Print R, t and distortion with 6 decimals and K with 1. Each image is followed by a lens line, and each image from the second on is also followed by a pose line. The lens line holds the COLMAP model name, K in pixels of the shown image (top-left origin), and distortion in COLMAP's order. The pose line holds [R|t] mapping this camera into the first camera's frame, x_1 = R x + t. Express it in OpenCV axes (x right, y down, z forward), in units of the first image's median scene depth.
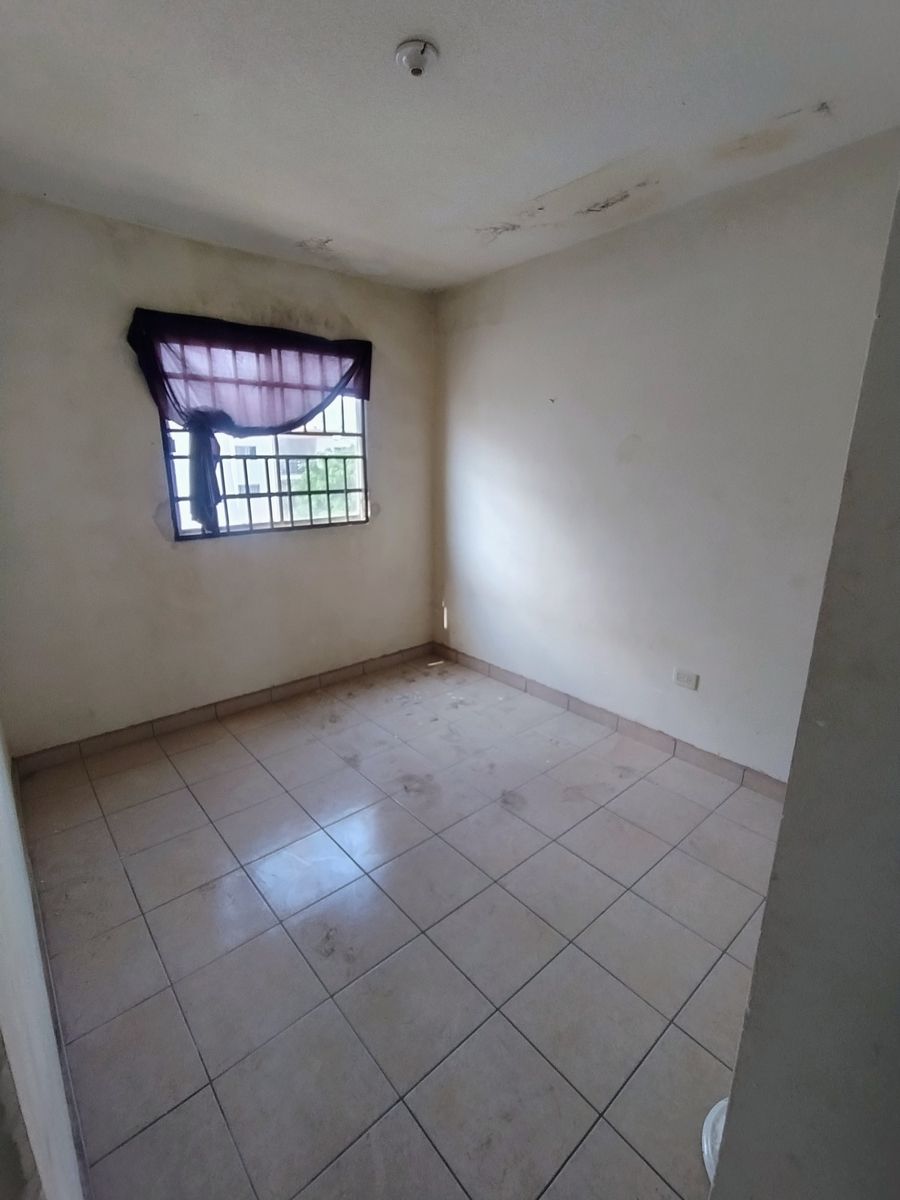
lens RADIAL K [[544.8, 0, 448.2], [0, 544.8, 600.2], [0, 0, 1]] dist [-0.005202, 0.001428]
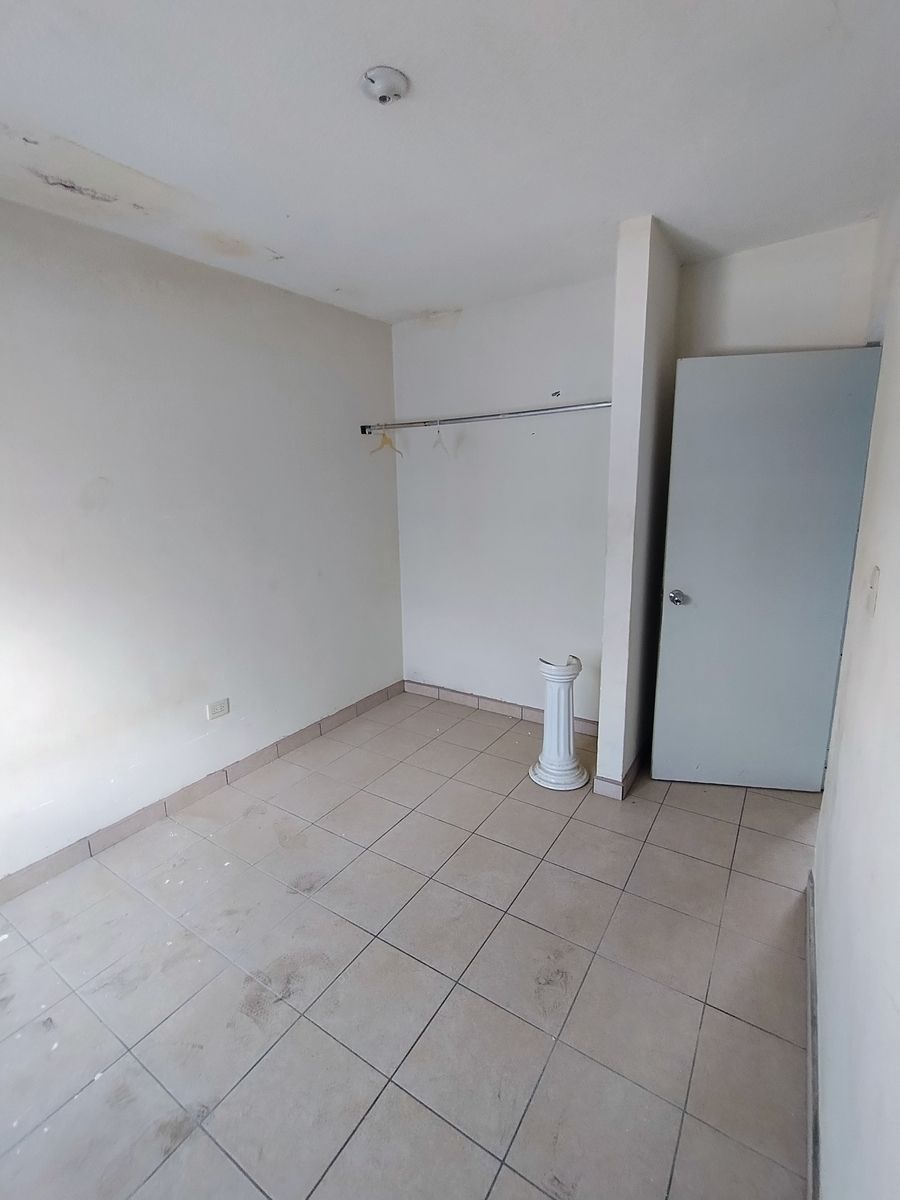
lens RADIAL K [[544.8, 0, 444.1], [0, 544.8, 601.5], [0, 0, 1]] dist [-0.005202, 0.001428]
pose [[-0.271053, -0.211101, 0.939131, -0.622787], [0.269518, 0.919984, 0.284585, -0.226946], [-0.924062, 0.330250, -0.192469, 0.745828]]
